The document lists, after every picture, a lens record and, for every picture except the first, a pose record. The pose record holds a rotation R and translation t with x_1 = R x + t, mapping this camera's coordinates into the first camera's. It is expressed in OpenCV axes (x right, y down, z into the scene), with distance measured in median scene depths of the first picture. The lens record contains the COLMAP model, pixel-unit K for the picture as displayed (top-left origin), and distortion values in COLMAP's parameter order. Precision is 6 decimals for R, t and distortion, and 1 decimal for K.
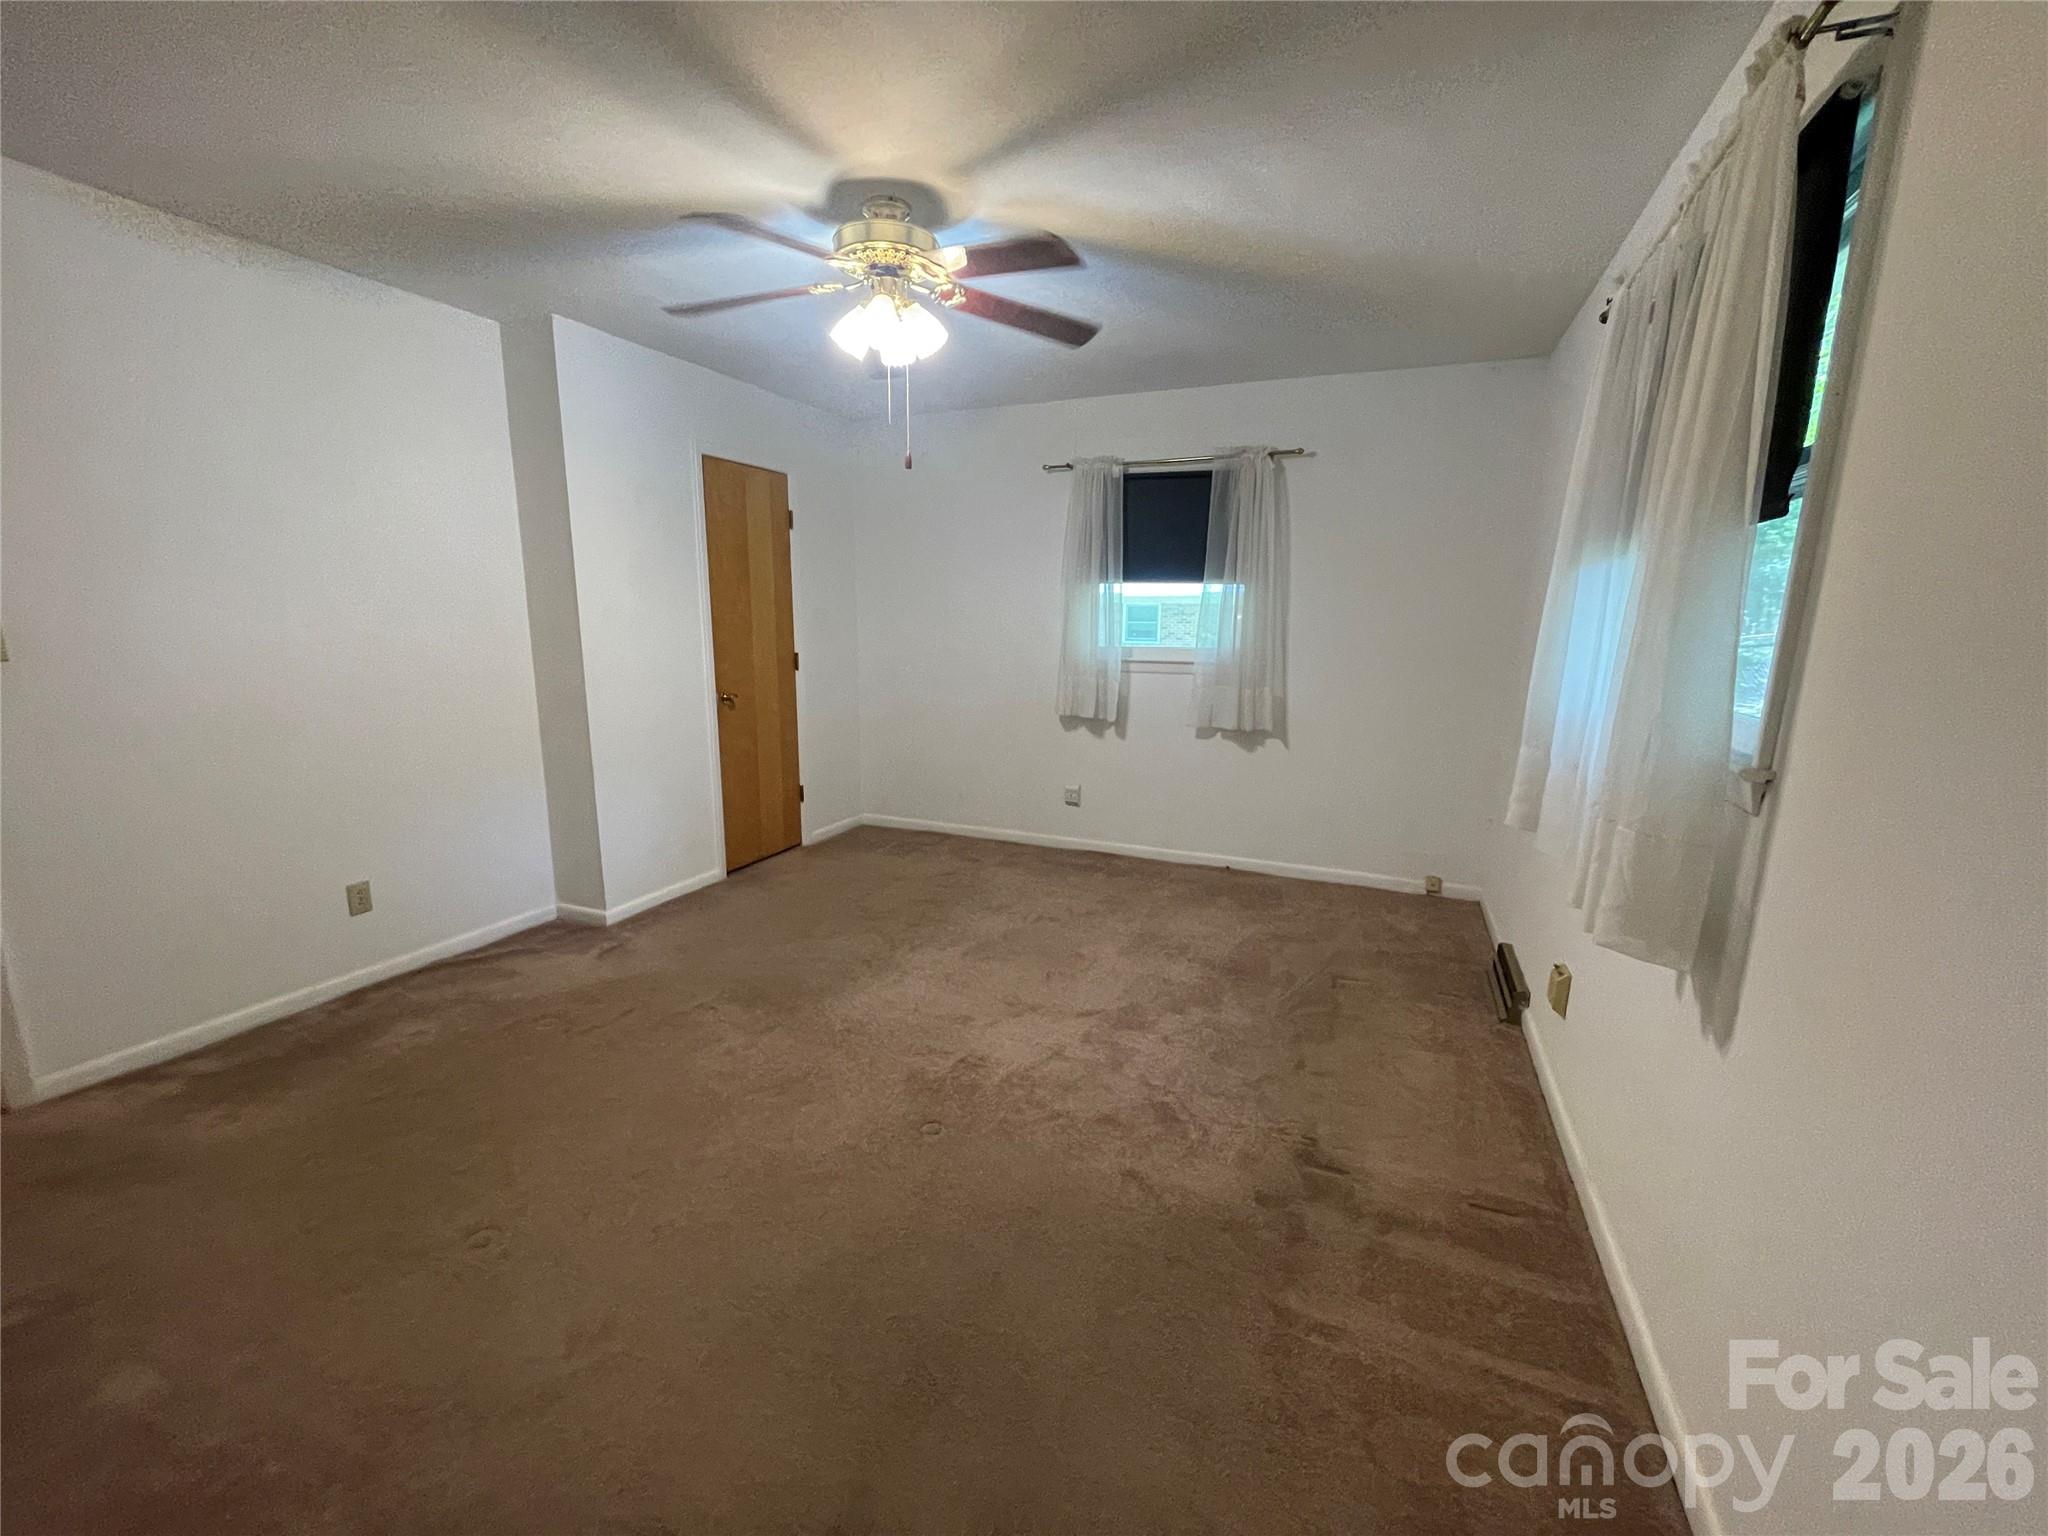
lens RADIAL K [[826.0, 0, 1019.5], [0, 826.0, 776.8], [0, 0, 1]] dist [-0.005949, 0.002997]
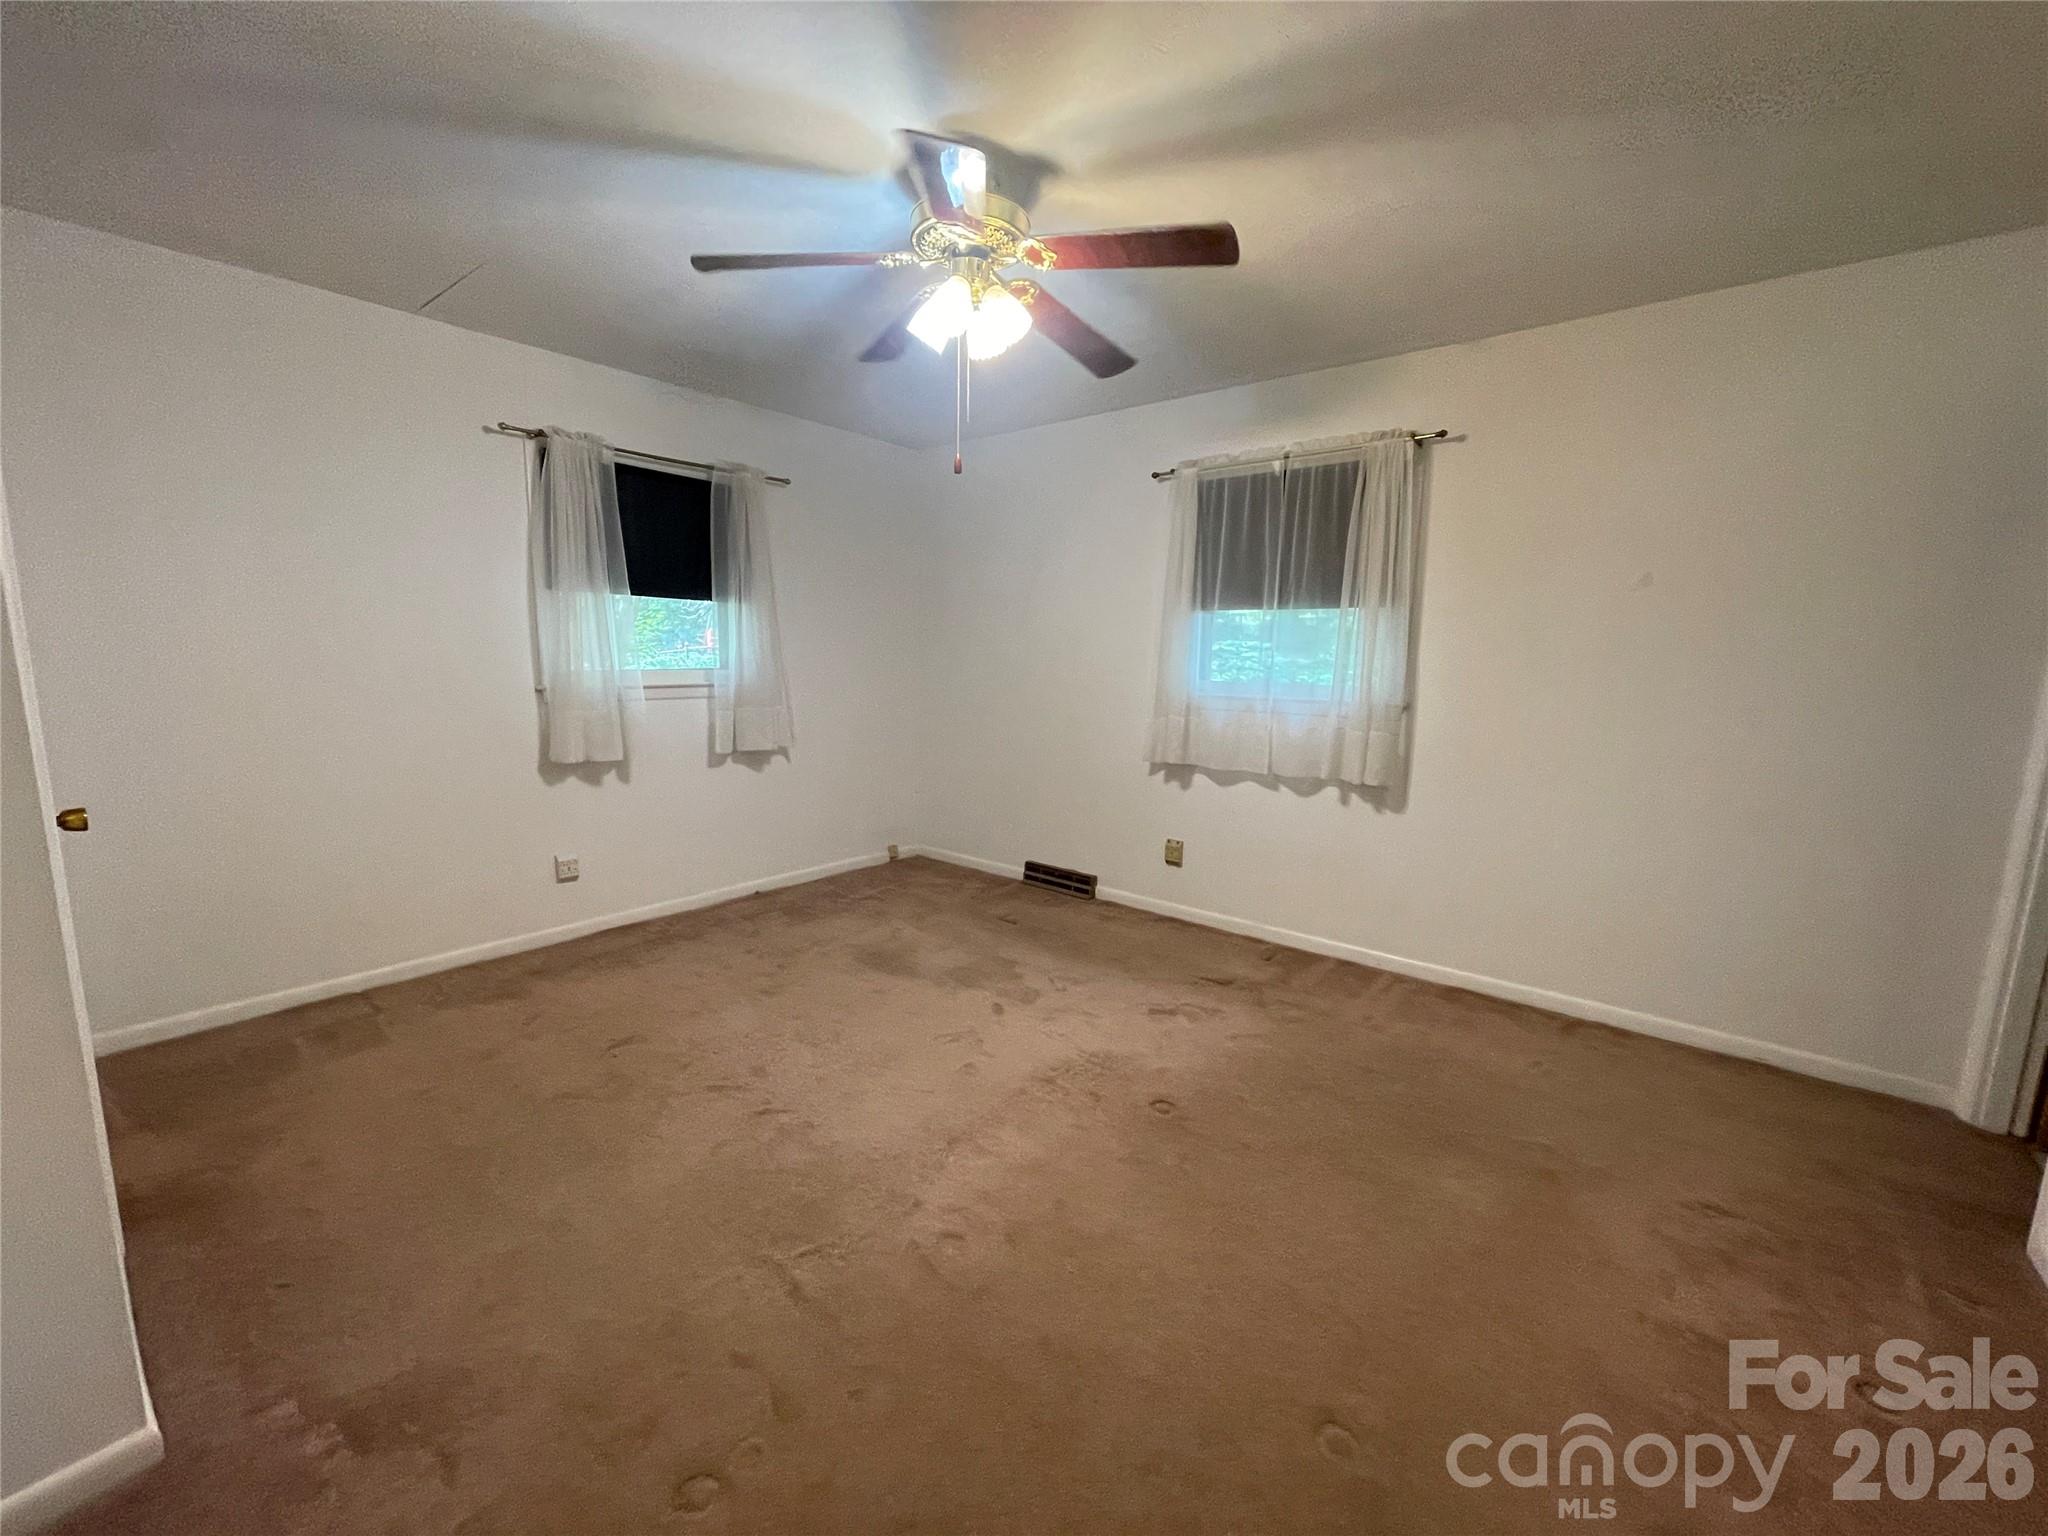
lens RADIAL K [[826.0, 0, 1019.5], [0, 826.0, 776.8], [0, 0, 1]] dist [-0.005949, 0.002997]
pose [[0.277863, -0.152294, 0.948472, -0.599716], [0.169990, 0.979566, 0.107487, -0.080687], [-0.945460, 0.131364, 0.298074, 0.420358]]
